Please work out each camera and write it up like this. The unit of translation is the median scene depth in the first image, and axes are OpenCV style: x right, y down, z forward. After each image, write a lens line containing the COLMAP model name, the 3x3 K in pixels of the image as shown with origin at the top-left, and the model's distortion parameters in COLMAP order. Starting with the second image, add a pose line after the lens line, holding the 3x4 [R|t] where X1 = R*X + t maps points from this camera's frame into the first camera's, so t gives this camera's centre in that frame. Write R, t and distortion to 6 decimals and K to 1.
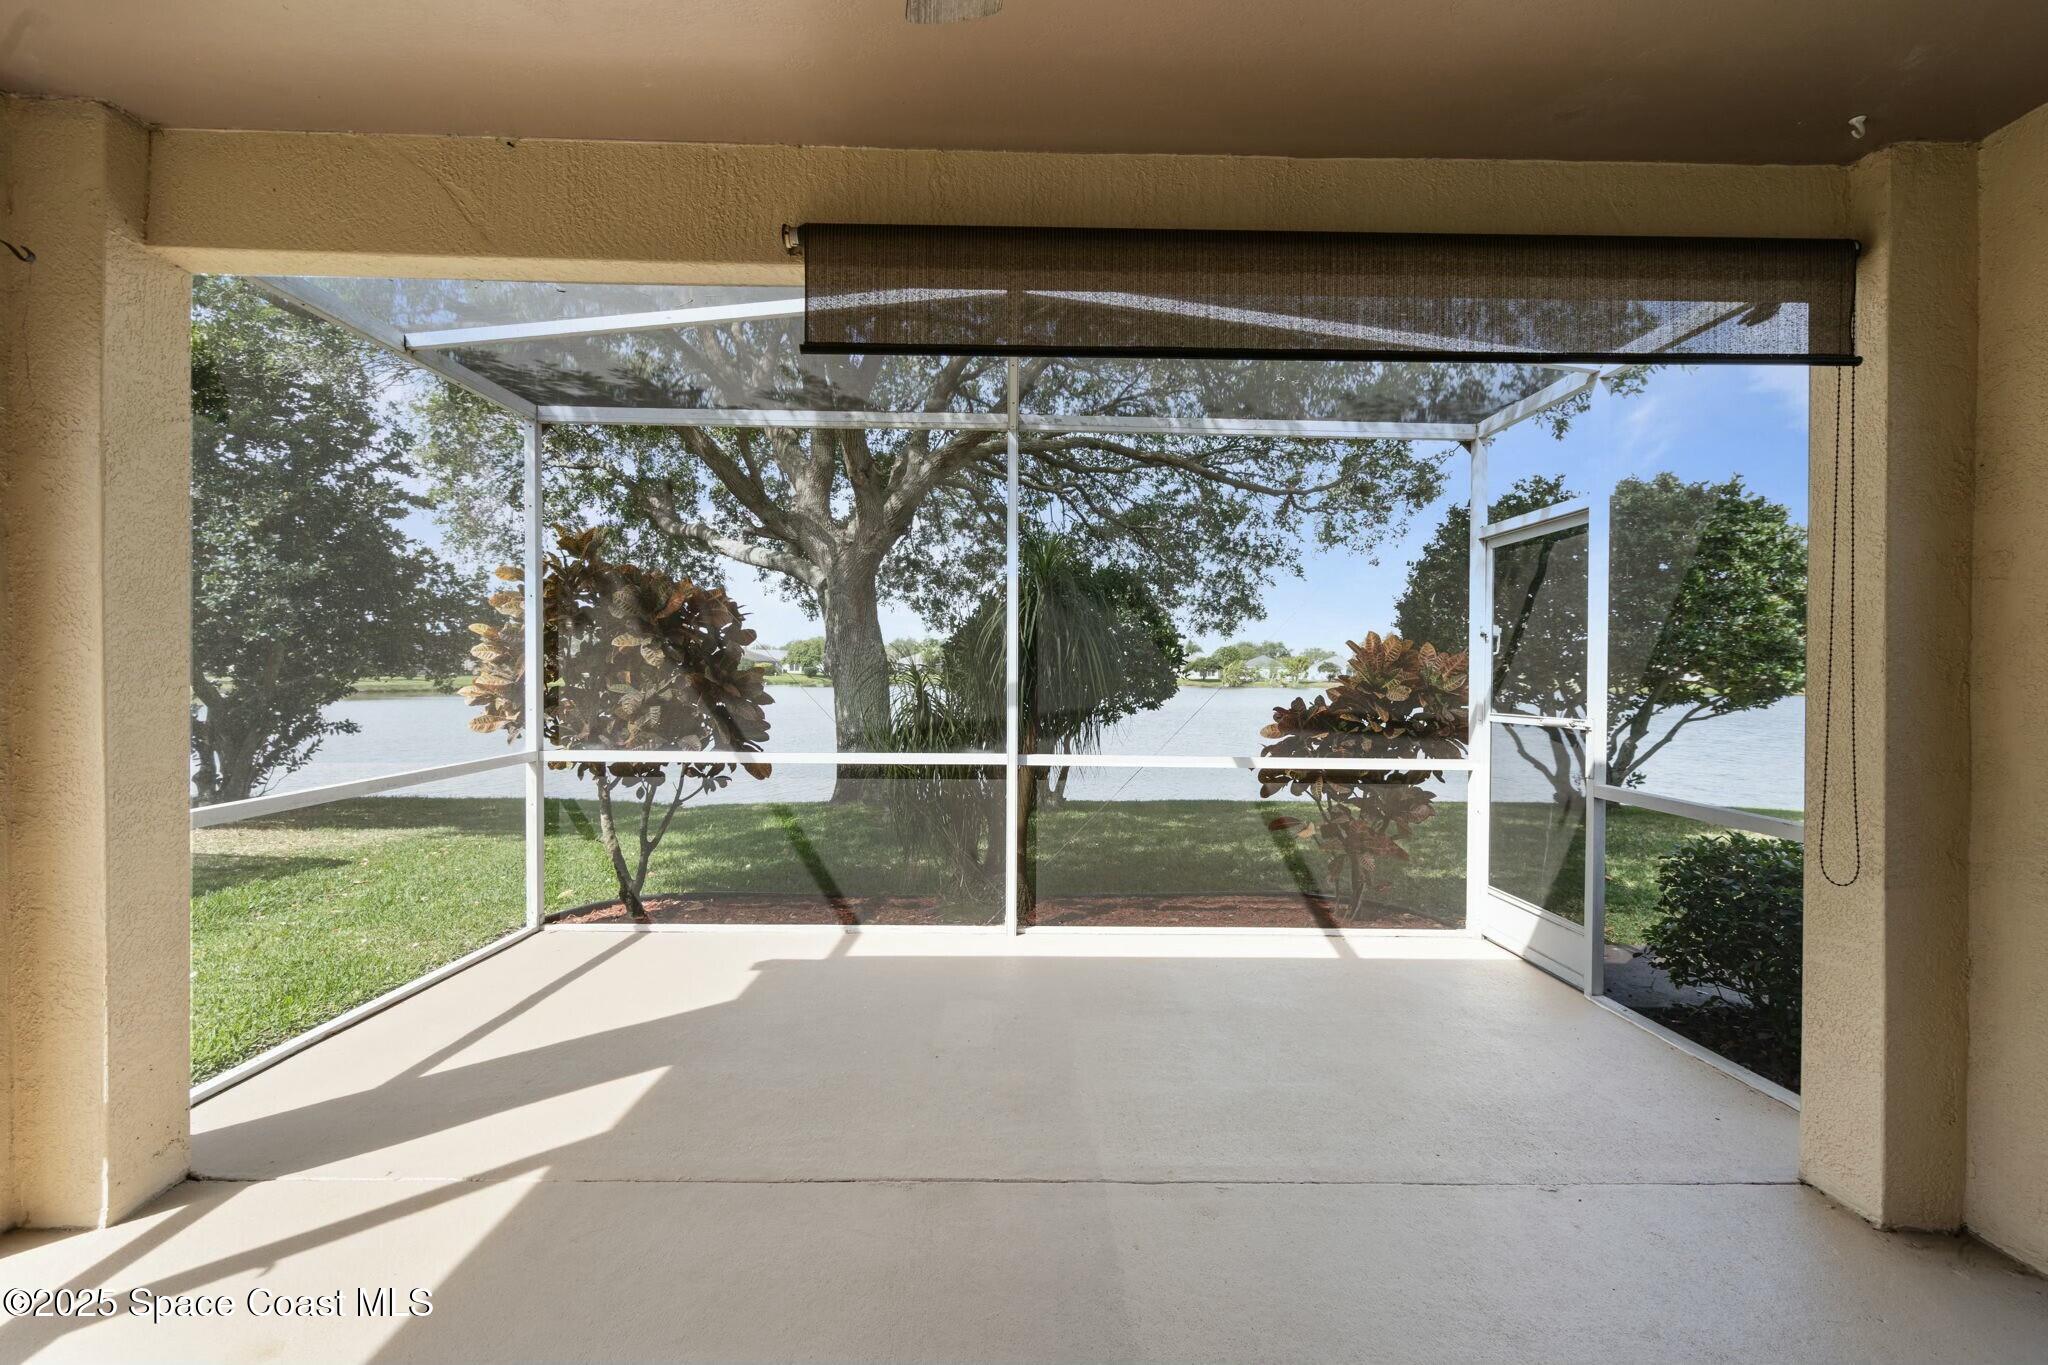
lens RADIAL K [[930.8, 0, 1038.9], [0, 930.8, 691.5], [0, 0, 1]] dist [-0.007753, 0.002724]
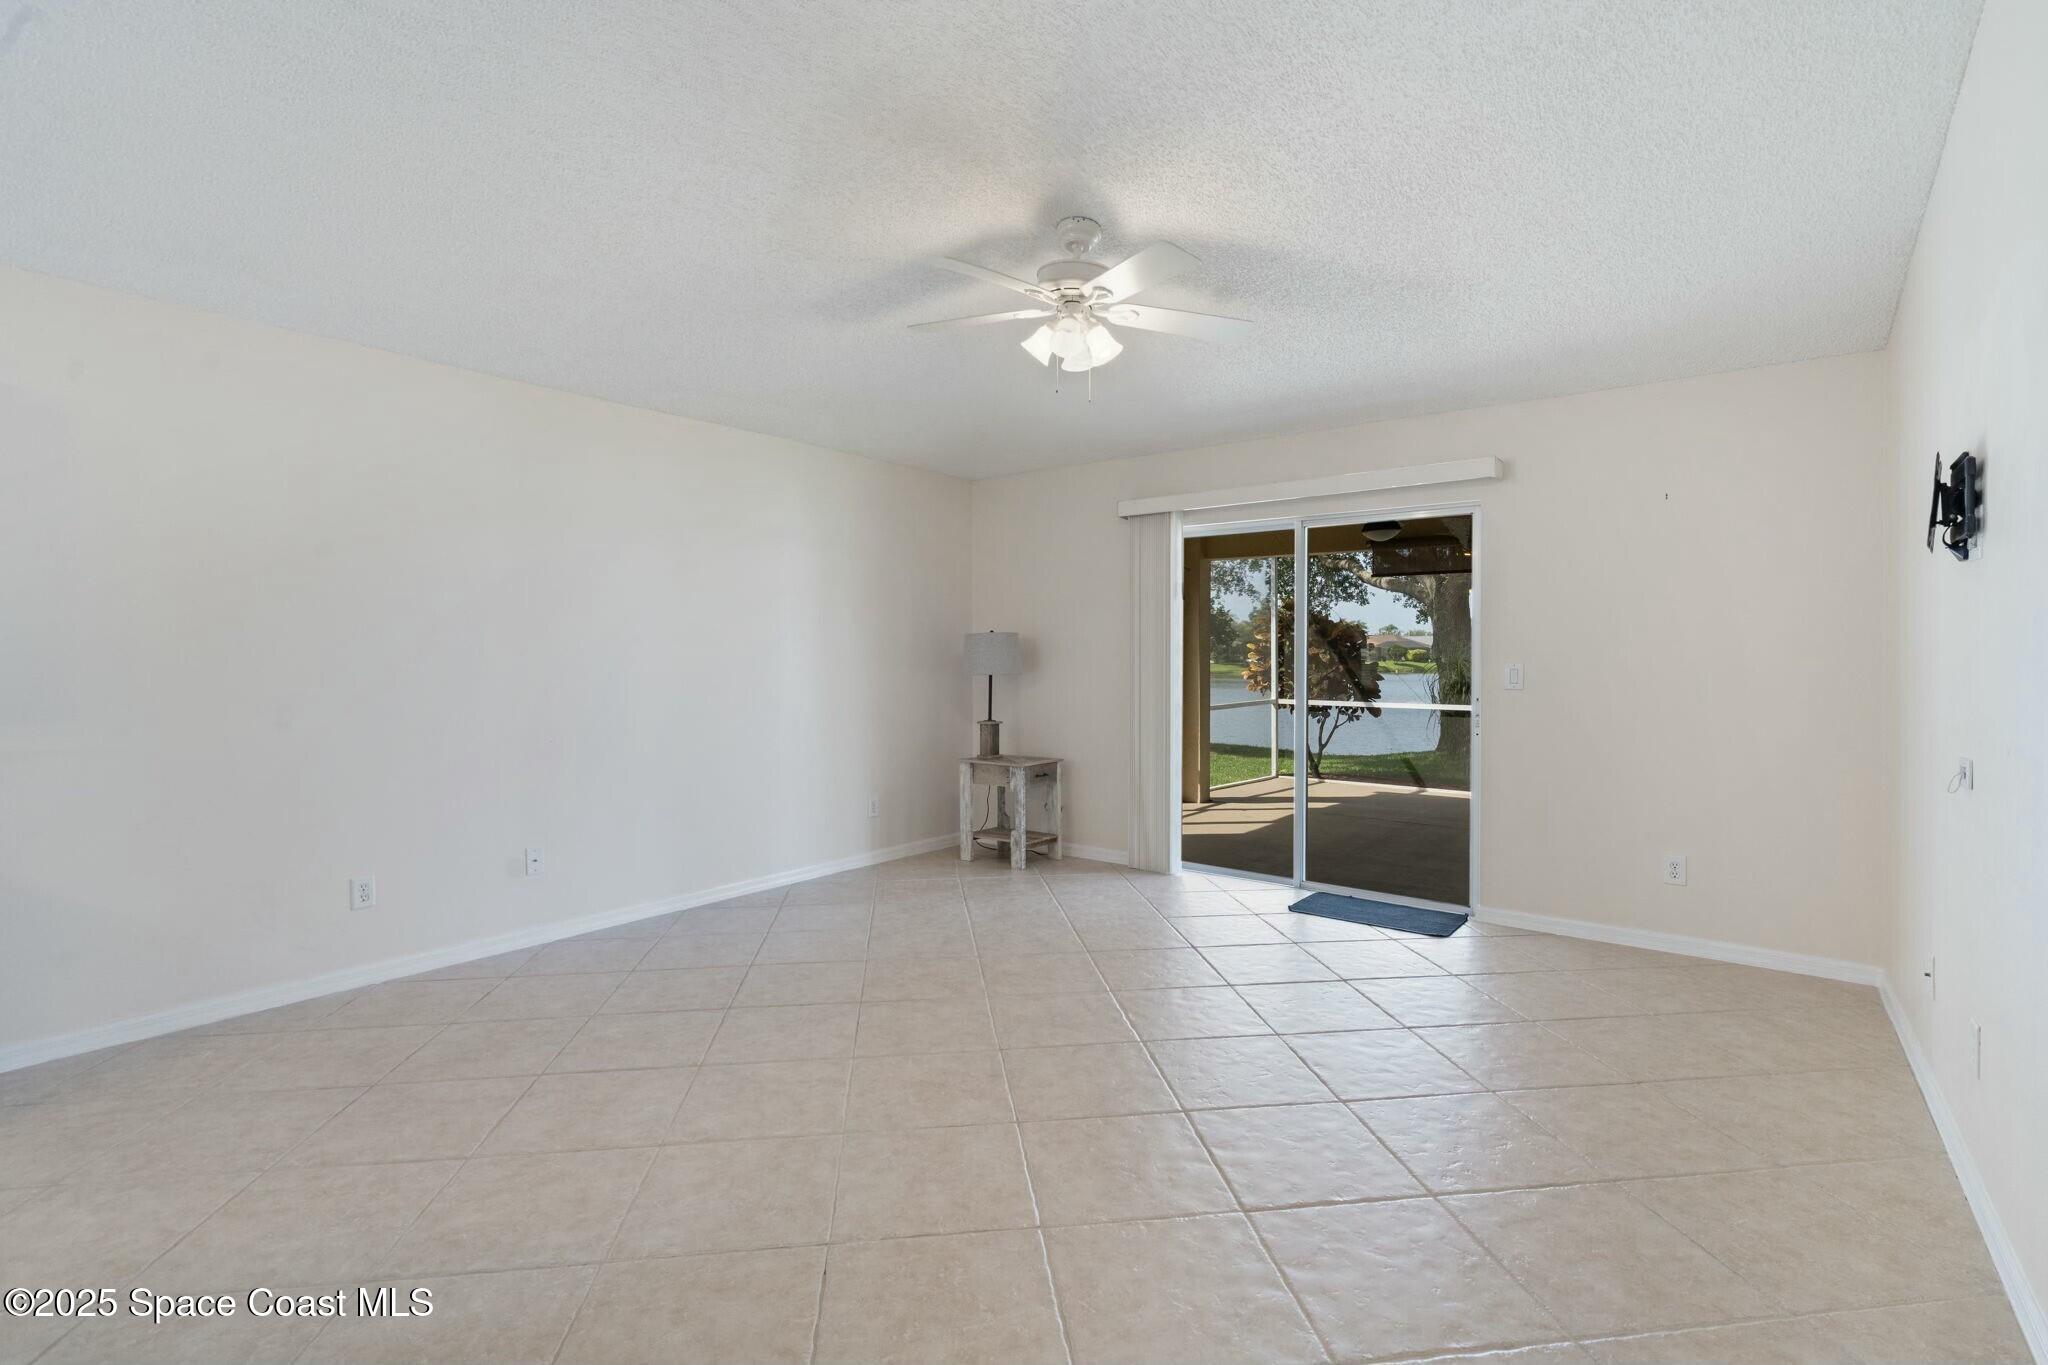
lens RADIAL K [[930.8, 0, 1035.5], [0, 930.8, 687.7], [0, 0, 1]] dist [-0.007753, 0.002724]
pose [[0.781607, 0.011430, -0.623667, 0.397961], [-0.002155, 0.999876, 0.015624, 0.001015], [0.623768, -0.010868, 0.781534, -1.085549]]
